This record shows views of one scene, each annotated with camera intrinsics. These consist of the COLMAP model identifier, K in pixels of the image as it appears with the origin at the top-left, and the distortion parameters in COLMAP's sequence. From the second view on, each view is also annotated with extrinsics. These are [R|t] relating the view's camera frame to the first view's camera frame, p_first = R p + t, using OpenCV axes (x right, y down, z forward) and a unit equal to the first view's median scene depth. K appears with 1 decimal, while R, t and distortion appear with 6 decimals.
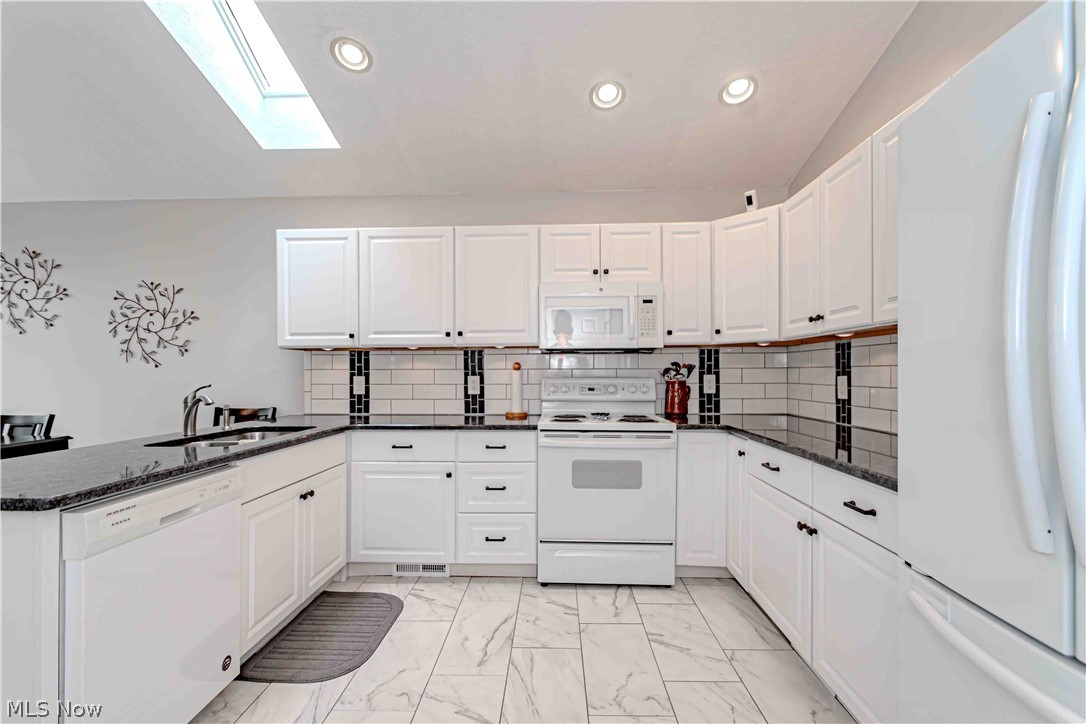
lens RADIAL K [[473.0, 0, 543.4], [0, 473.0, 372.6], [0, 0, 1]] dist [-0.001534, -0.001048]
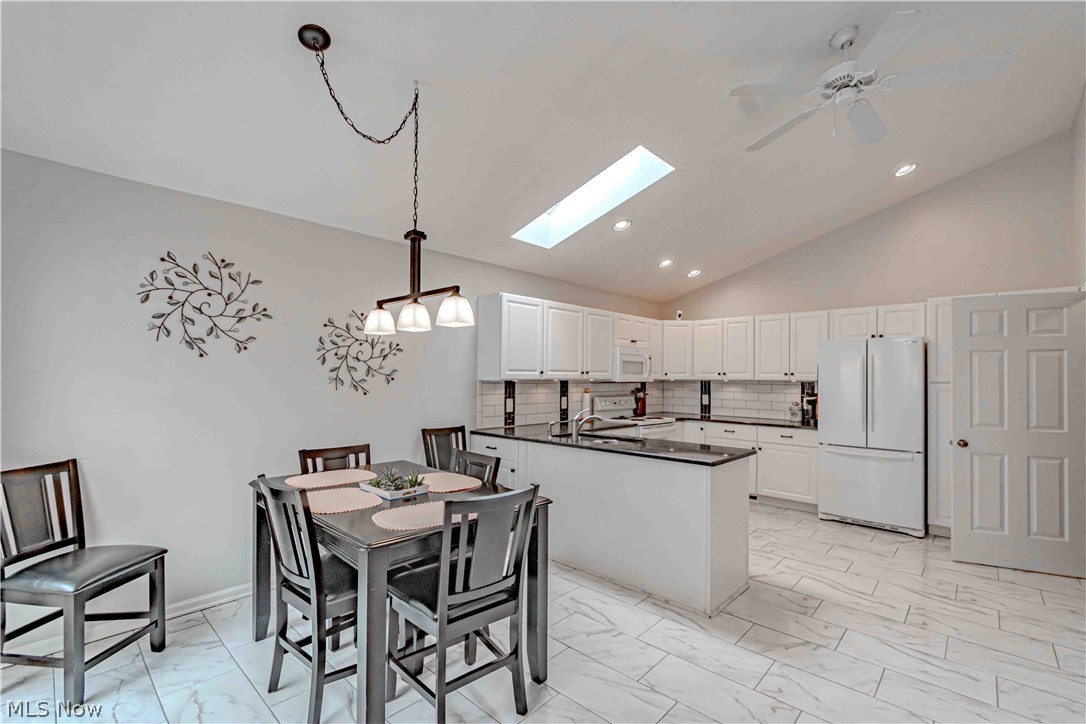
lens RADIAL K [[476.3, 0, 541.5], [0, 476.3, 371.6], [0, 0, 1]] dist [-0.000222, -0.000728]
pose [[0.662113, 0.018402, 0.749178, -1.412846], [-0.011808, 0.999831, -0.014123, -0.054683], [-0.749311, 0.000505, 0.662218, 0.009768]]
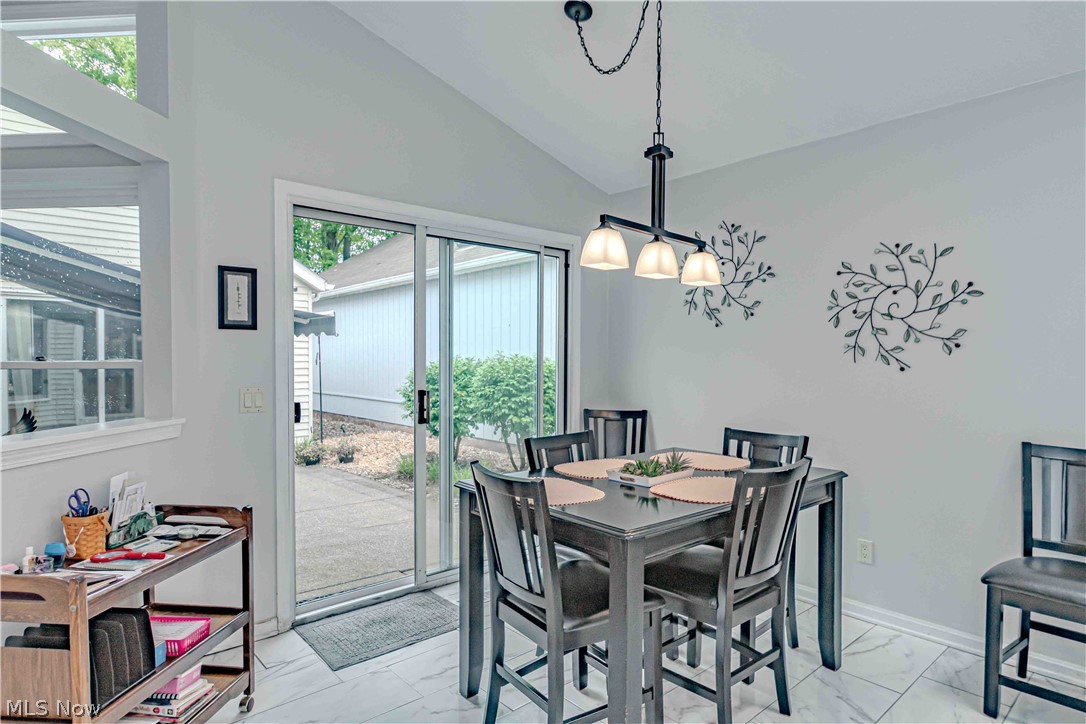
lens RADIAL K [[606.3, 0, 542.2], [0, 606.3, 373.6], [0, 0, 1]] dist [0.000905, 0.001169]
pose [[0.678869, 0.026289, -0.733789, -0.560440], [-0.004426, 0.999487, 0.031713, -0.033875], [0.734247, -0.018281, 0.678637, 0.048206]]
